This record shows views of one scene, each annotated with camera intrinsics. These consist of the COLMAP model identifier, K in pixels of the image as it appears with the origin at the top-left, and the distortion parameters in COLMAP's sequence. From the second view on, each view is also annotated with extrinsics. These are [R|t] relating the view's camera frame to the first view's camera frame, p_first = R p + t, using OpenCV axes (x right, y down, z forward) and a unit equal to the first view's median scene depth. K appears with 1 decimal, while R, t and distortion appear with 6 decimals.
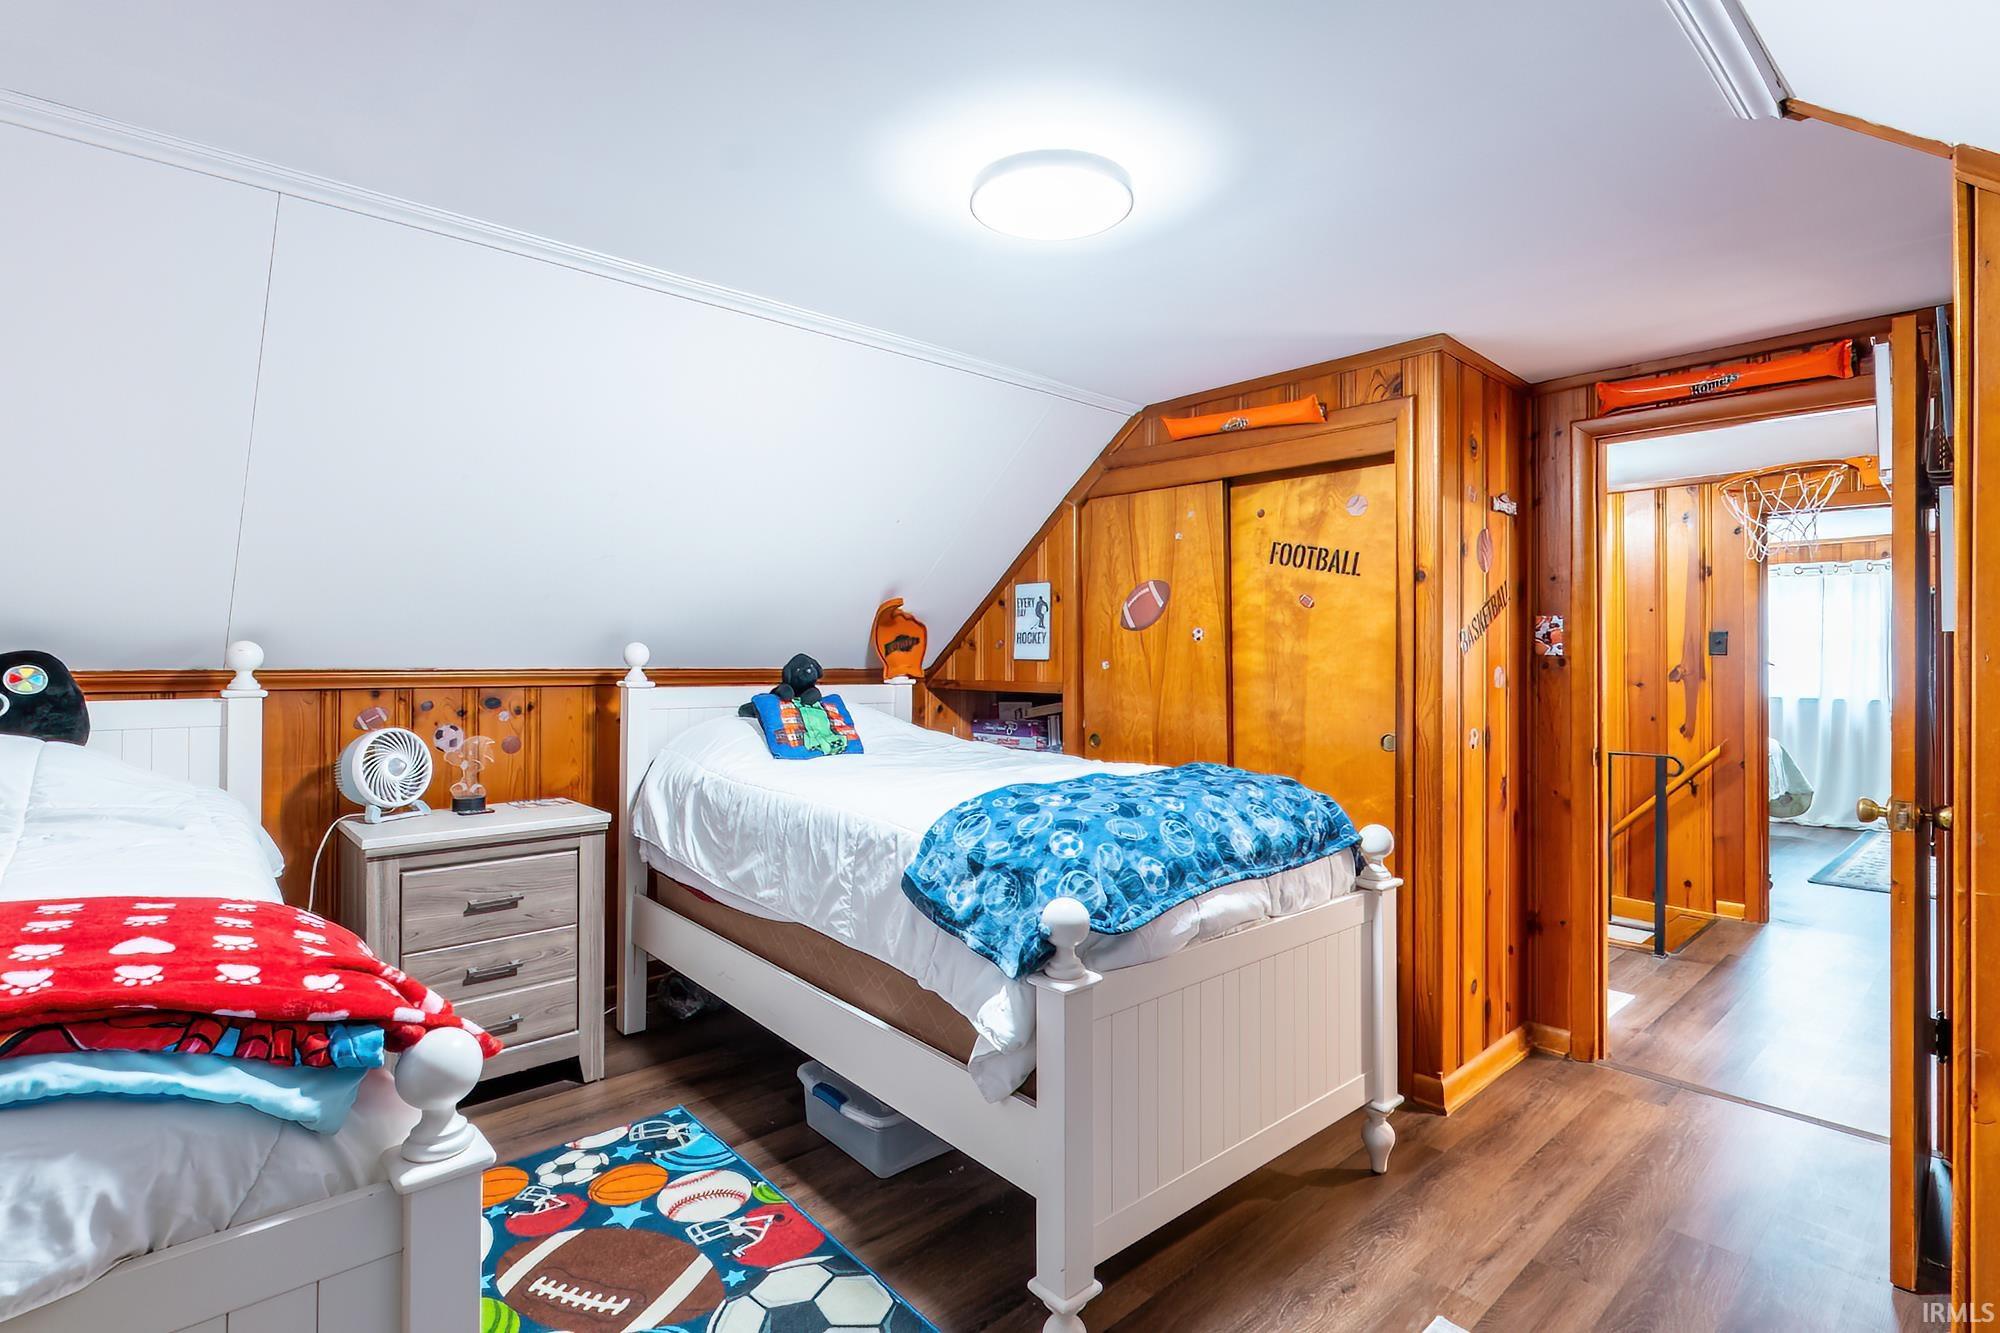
lens RADIAL K [[964.3, 0, 1010.5], [0, 964.3, 655.7], [0, 0, 1]] dist [-0.003629, 0.001468]
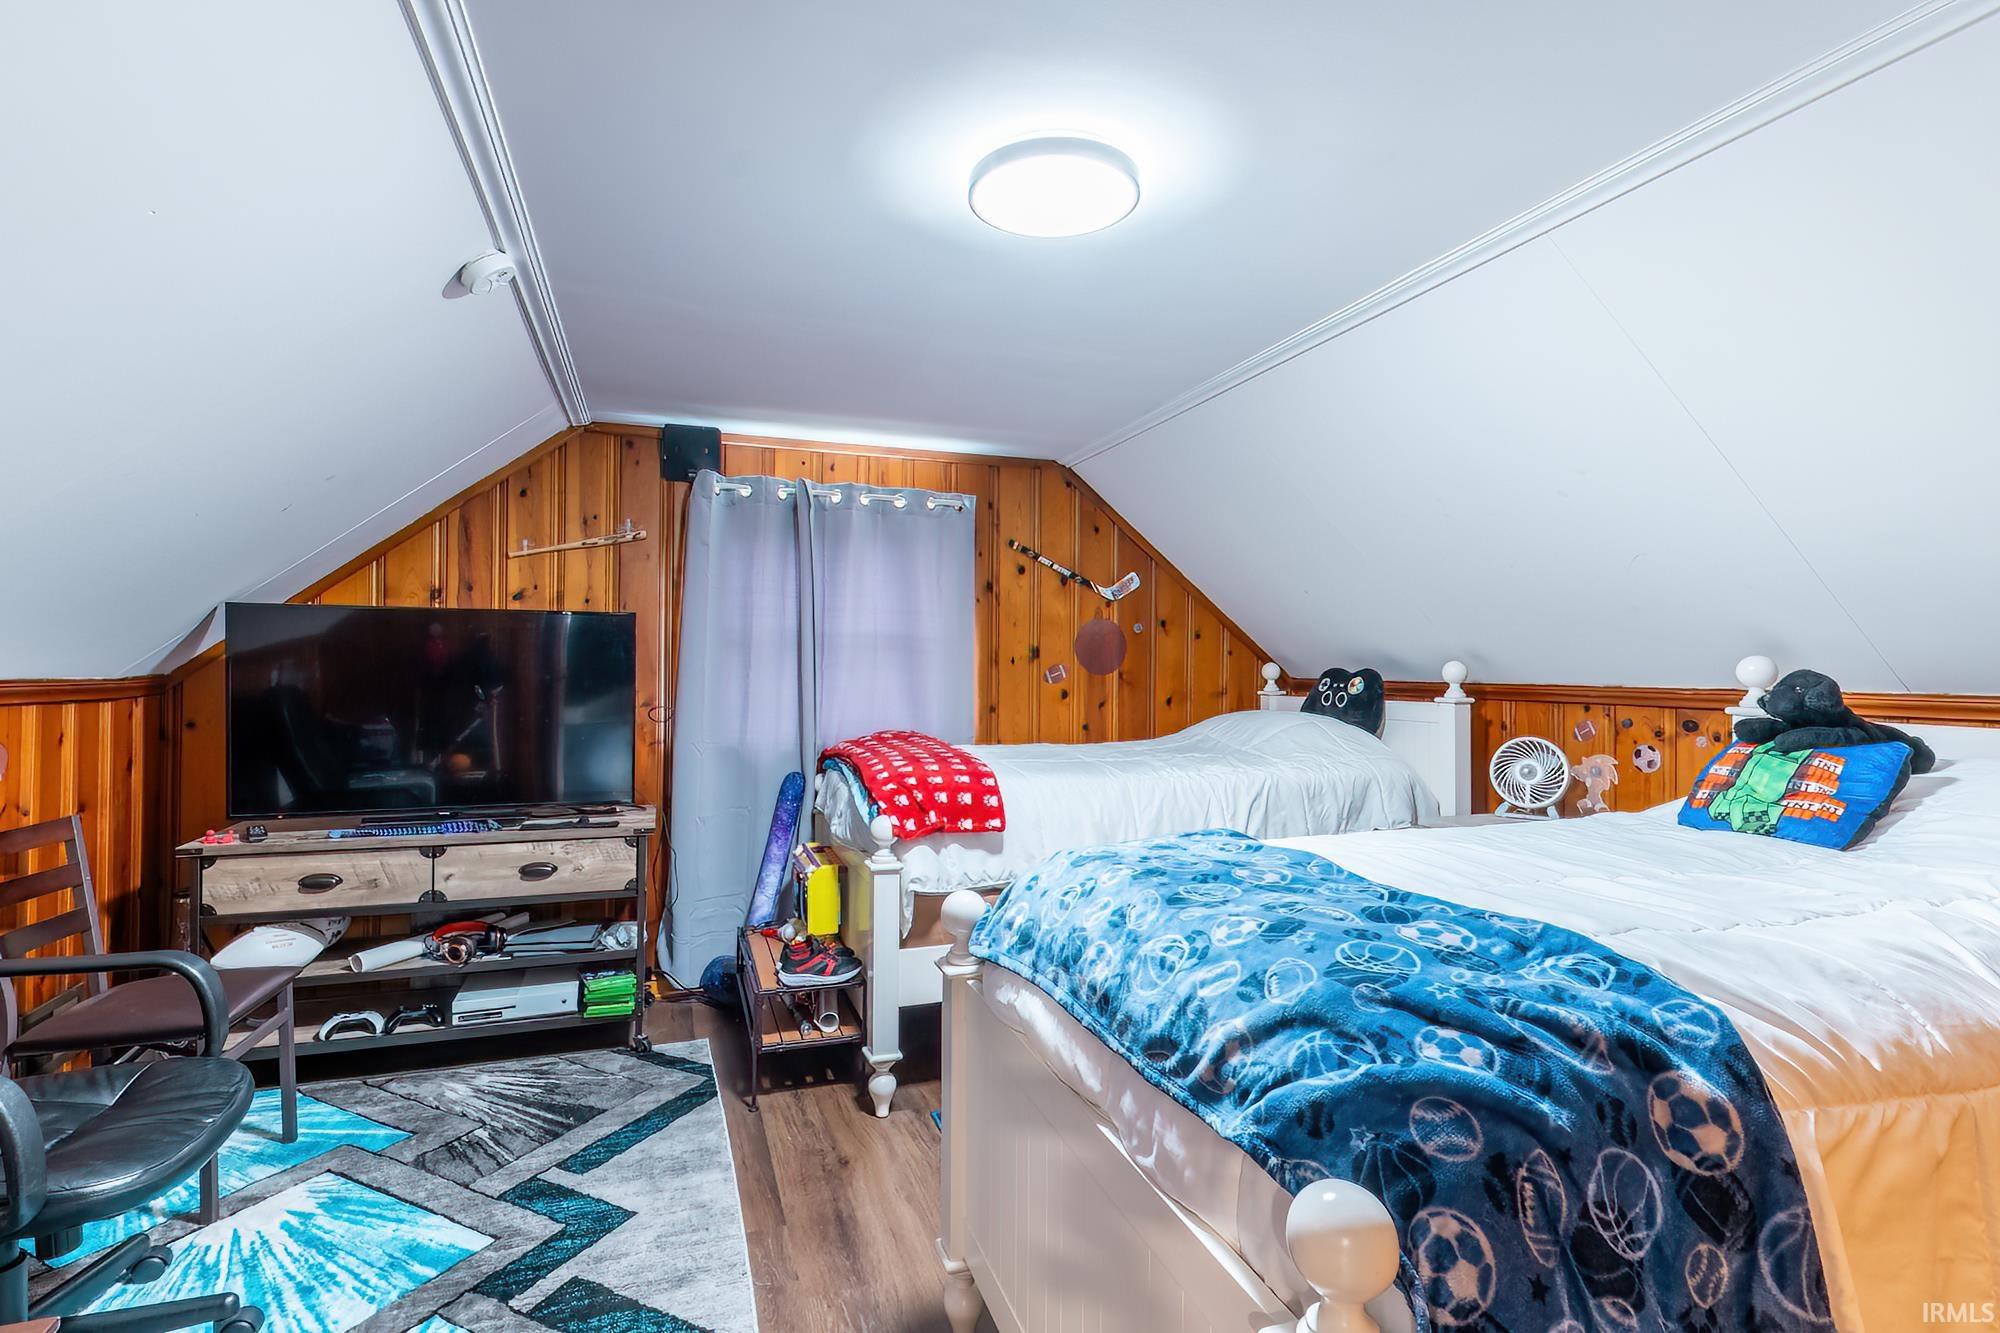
lens RADIAL K [[964.3, 0, 1009.1], [0, 964.3, 669.0], [0, 0, 1]] dist [-0.003629, 0.001468]
pose [[-0.395890, -0.004808, -0.918285, 0.618467], [-0.006961, 0.999973, -0.002235, 0.002833], [0.918272, 0.005507, -0.395913, 0.880022]]
